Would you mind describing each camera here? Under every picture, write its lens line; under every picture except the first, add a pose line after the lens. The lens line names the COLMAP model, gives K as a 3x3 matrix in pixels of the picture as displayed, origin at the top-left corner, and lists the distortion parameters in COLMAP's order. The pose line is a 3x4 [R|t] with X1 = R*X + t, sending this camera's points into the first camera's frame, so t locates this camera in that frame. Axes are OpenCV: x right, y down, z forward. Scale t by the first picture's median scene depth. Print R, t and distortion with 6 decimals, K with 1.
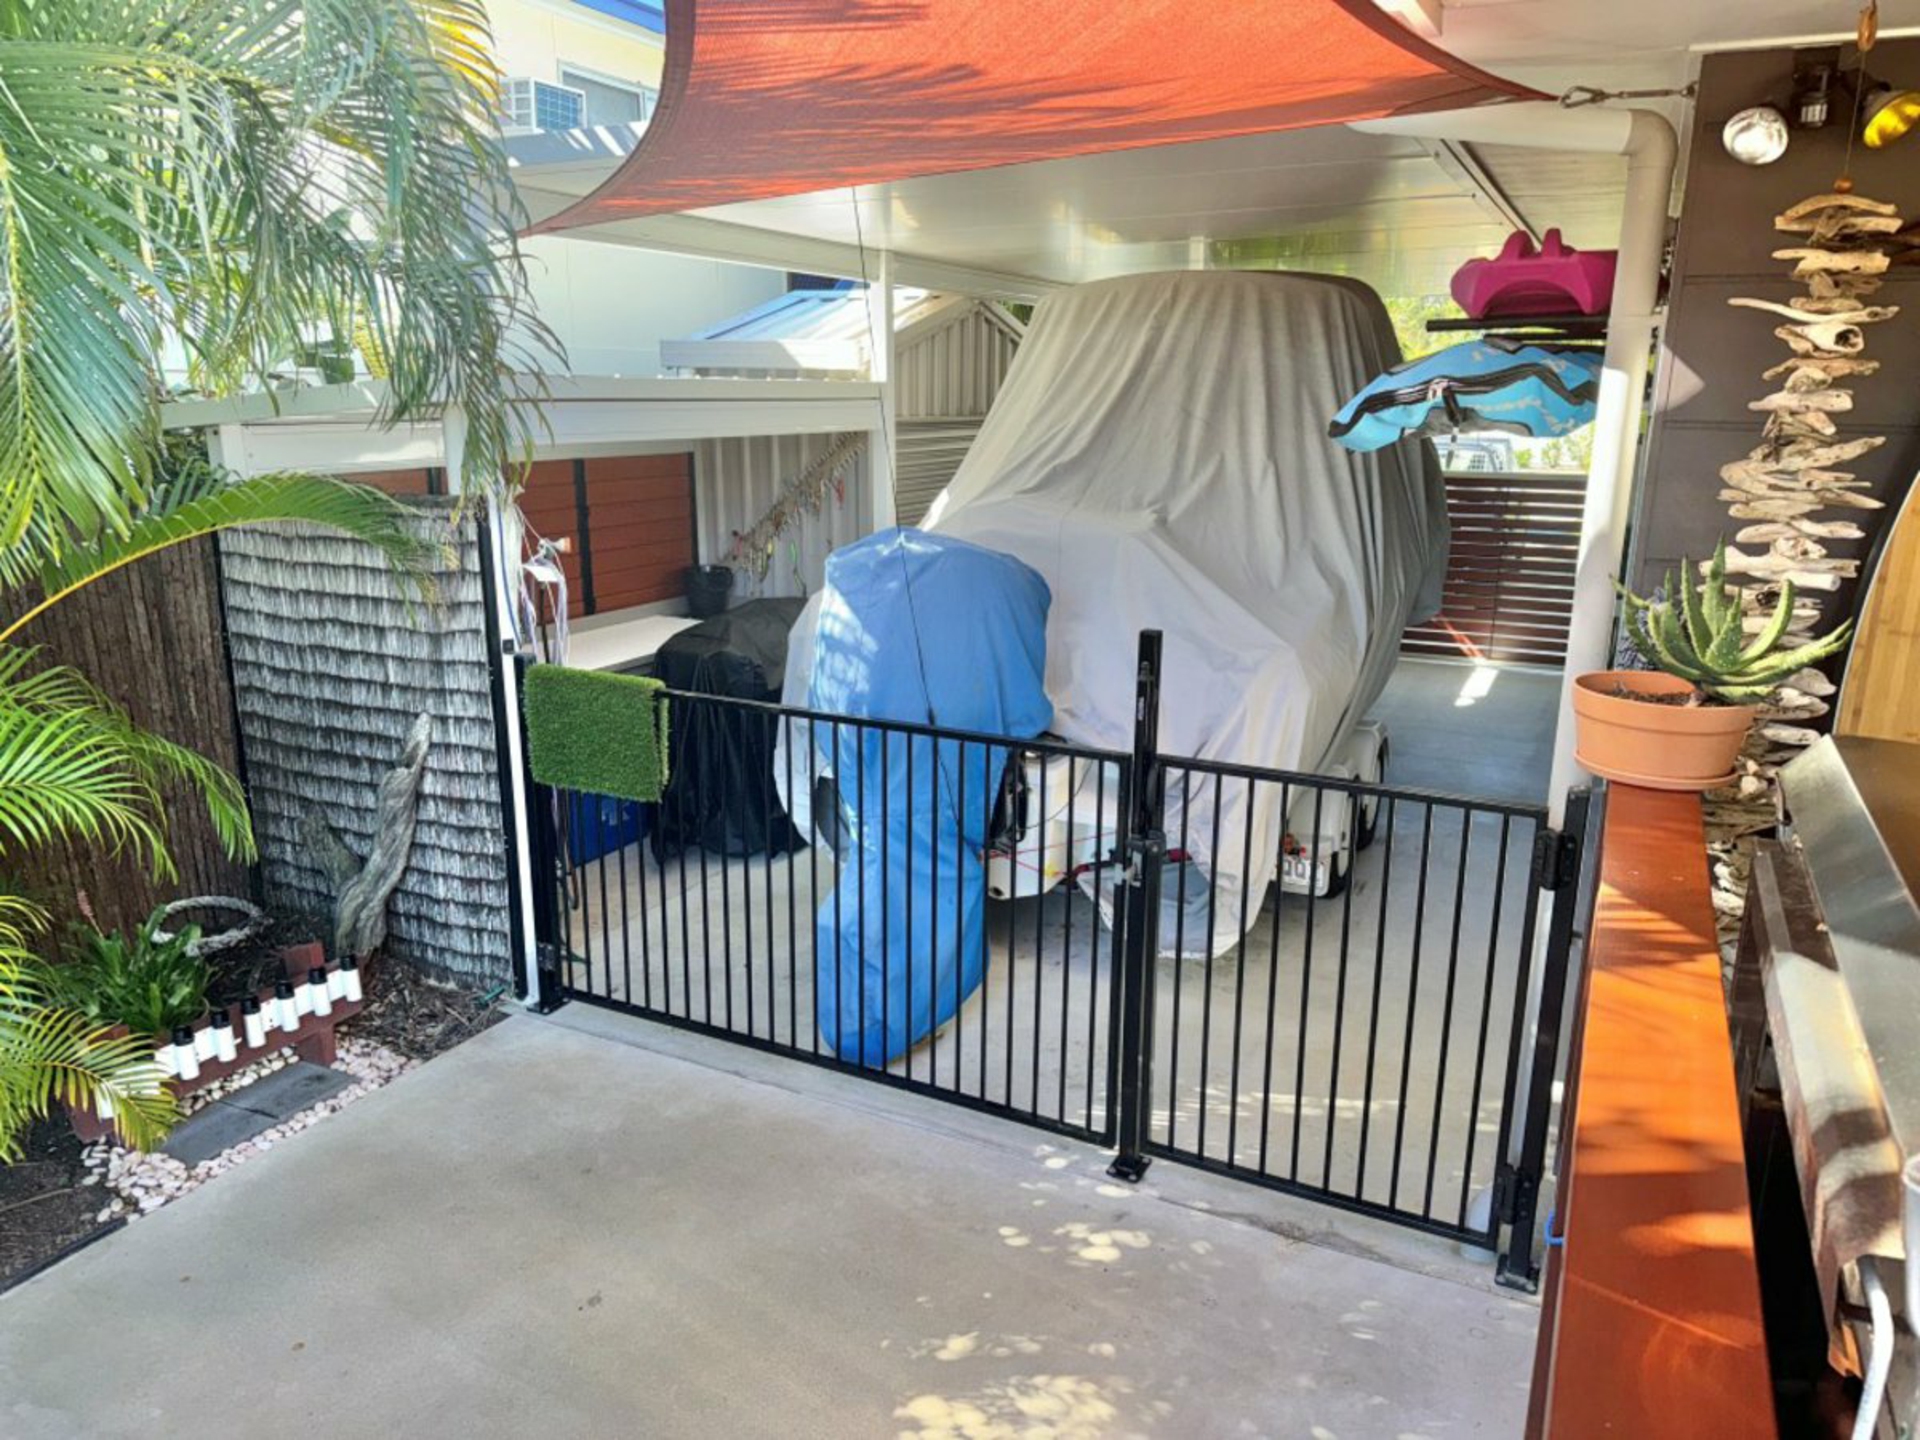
lens RADIAL K [[1352.8, 0, 956.6], [0, 1352.8, 721.3], [0, 0, 1]] dist [0.006581, -0.003134]
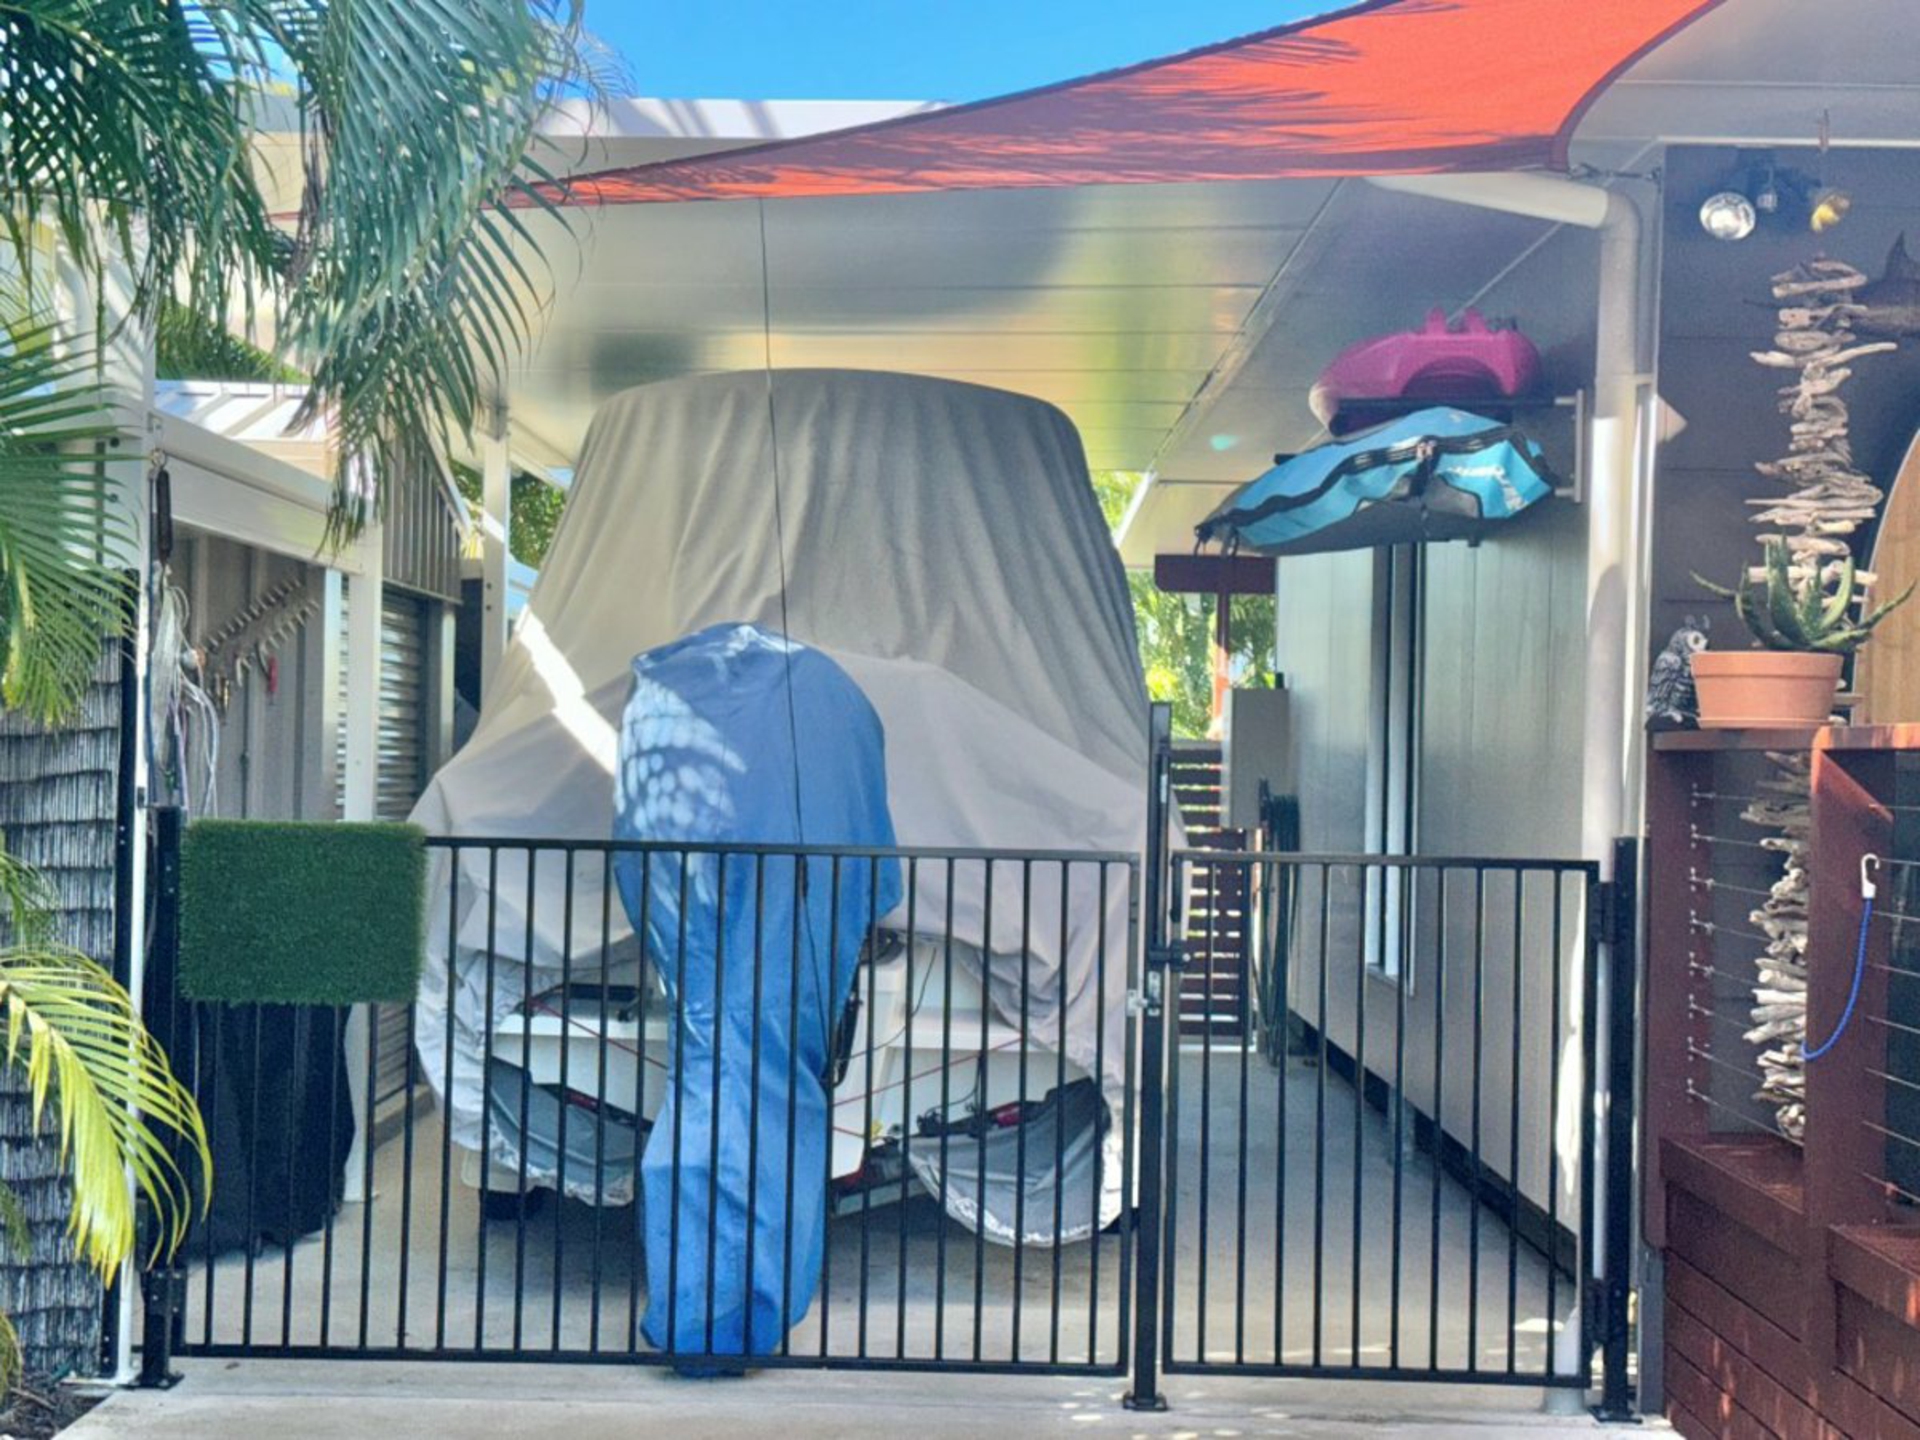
lens RADIAL K [[3047.3, 0, 959.6], [0, 3047.3, 721.0], [0, 0, 1]] dist [0.066671, 0.051449]
pose [[0.898931, 0.017553, 0.437739, -0.638533], [0.092516, 0.969056, -0.228847, 0.293841], [-0.428210, 0.246216, 0.869491, -0.497044]]
